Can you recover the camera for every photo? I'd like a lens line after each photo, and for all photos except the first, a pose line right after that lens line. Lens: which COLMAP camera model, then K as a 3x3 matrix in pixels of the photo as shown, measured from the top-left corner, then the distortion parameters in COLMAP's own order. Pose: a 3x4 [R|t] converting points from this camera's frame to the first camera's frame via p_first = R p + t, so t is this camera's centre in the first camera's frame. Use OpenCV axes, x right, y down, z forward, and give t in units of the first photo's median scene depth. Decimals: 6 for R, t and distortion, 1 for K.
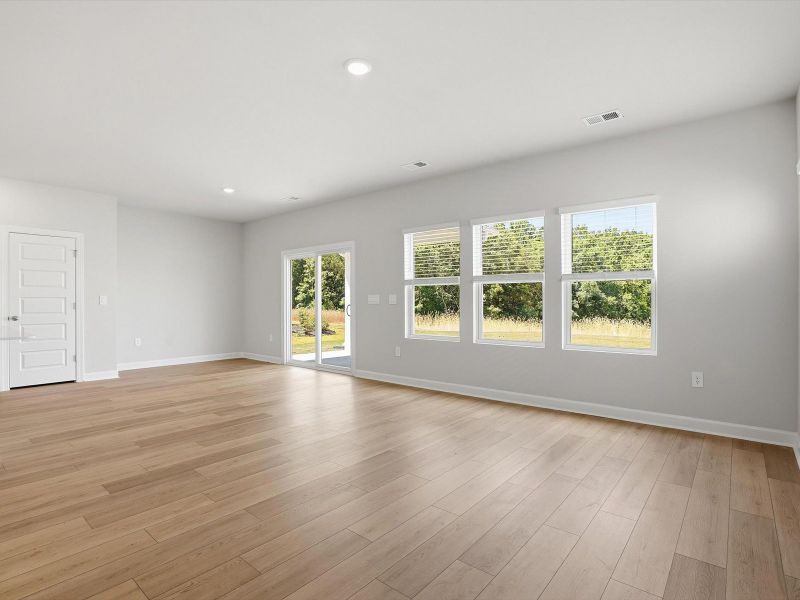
lens RADIAL K [[415.7, 0, 385.8], [0, 415.7, 301.0], [0, 0, 1]] dist [-0.010344, 0.000361]
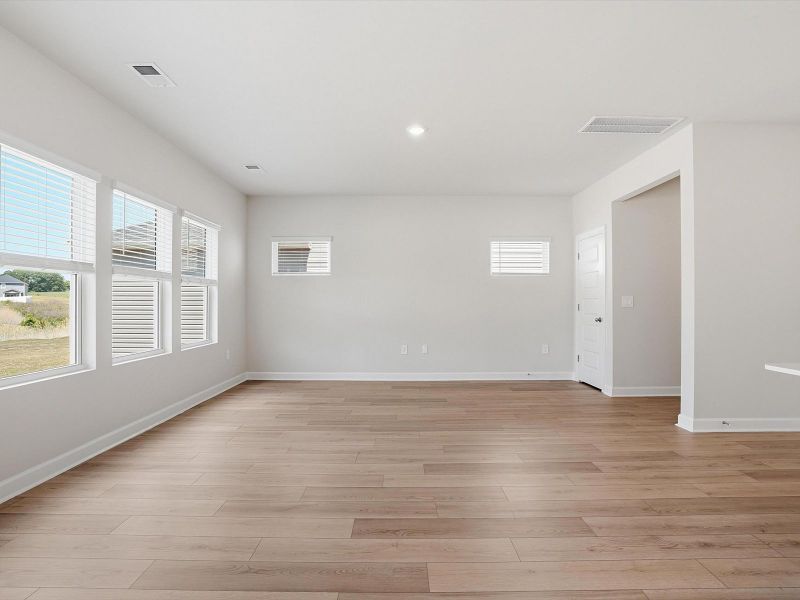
lens RADIAL K [[415.7, 0, 397.8], [0, 415.7, 301.5], [0, 0, 1]] dist [-0.010344, 0.000361]
pose [[-0.660570, 0.004472, 0.750751, -0.897517], [-0.006975, 0.999903, -0.012093, 0.002618], [-0.750732, -0.013224, -0.660474, 1.667202]]
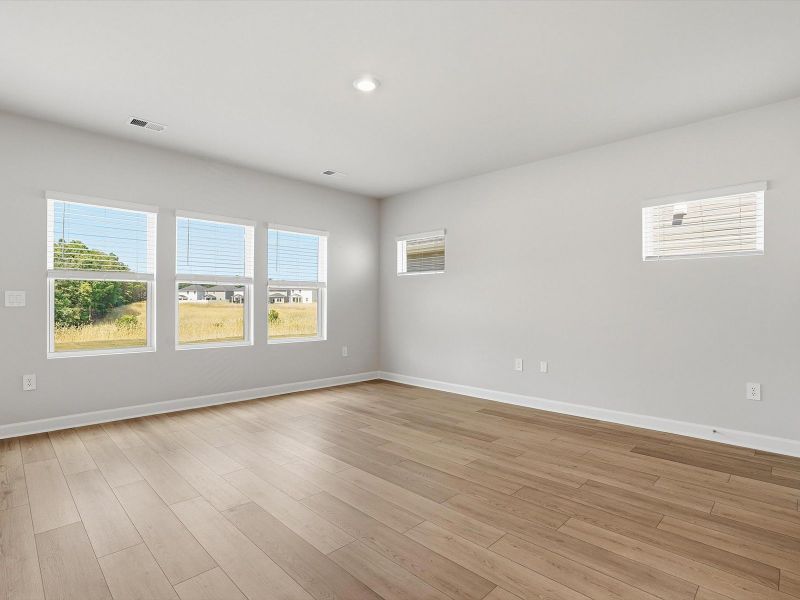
lens RADIAL K [[415.7, 0, 399.5], [0, 415.7, 300.9], [0, 0, 1]] dist [-0.010344, 0.000361]
pose [[0.058621, 0.007960, 0.998249, -0.969182], [-0.013940, 0.999877, -0.007154, -0.008390], [-0.998183, -0.013496, 0.058724, 0.714944]]
